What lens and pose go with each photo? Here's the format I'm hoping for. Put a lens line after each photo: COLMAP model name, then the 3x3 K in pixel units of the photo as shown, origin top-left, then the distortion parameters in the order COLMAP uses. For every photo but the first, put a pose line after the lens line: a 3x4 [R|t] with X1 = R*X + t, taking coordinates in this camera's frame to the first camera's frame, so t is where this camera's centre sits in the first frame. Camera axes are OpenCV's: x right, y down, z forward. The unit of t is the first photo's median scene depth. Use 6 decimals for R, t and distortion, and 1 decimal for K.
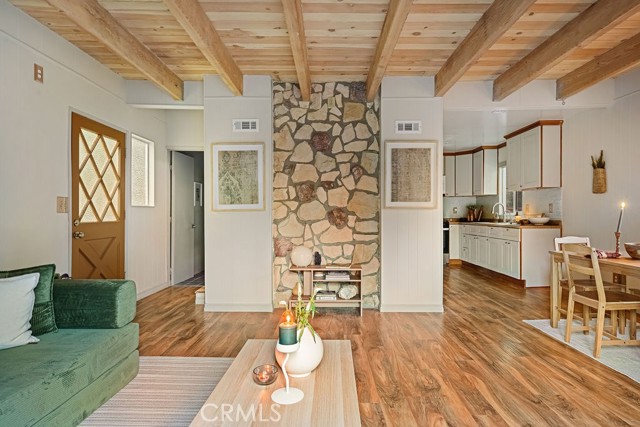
lens RADIAL K [[357.0, 0, 321.1], [0, 357.0, 214.2], [0, 0, 1]] dist [0.004530, 0.001162]
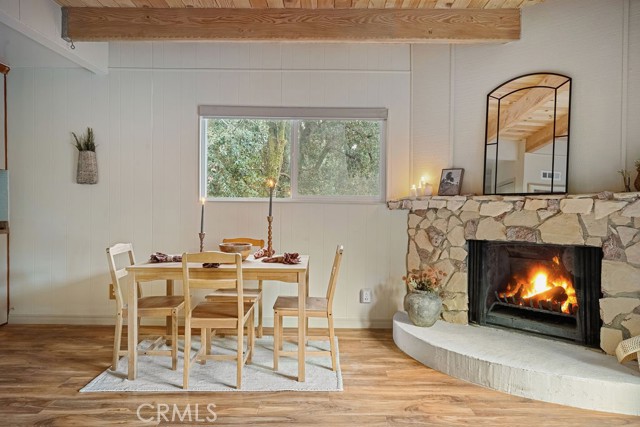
lens RADIAL K [[408.6, 0, 345.7], [0, 408.6, 215.9], [0, 0, 1]] dist [0.009144, -0.005104]
pose [[-0.010270, -0.007837, 0.999917, -0.105674], [0.000822, 0.999969, 0.007846, 0.002476], [-0.999947, 0.000903, -0.010263, 0.524883]]
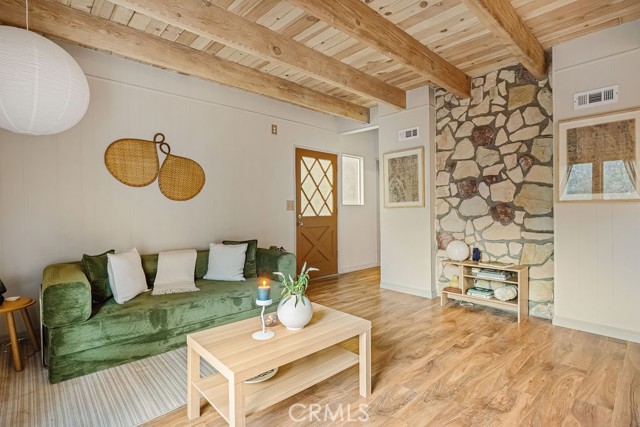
lens RADIAL K [[307.7, 0, 318.0], [0, 307.7, 212.4], [0, 0, 1]] dist [-0.000627, 0.000302]
pose [[0.690652, -0.000946, -0.723187, 0.312653], [0.006964, 0.999961, 0.005343, -0.000942], [0.723154, -0.008727, 0.690632, 0.093582]]
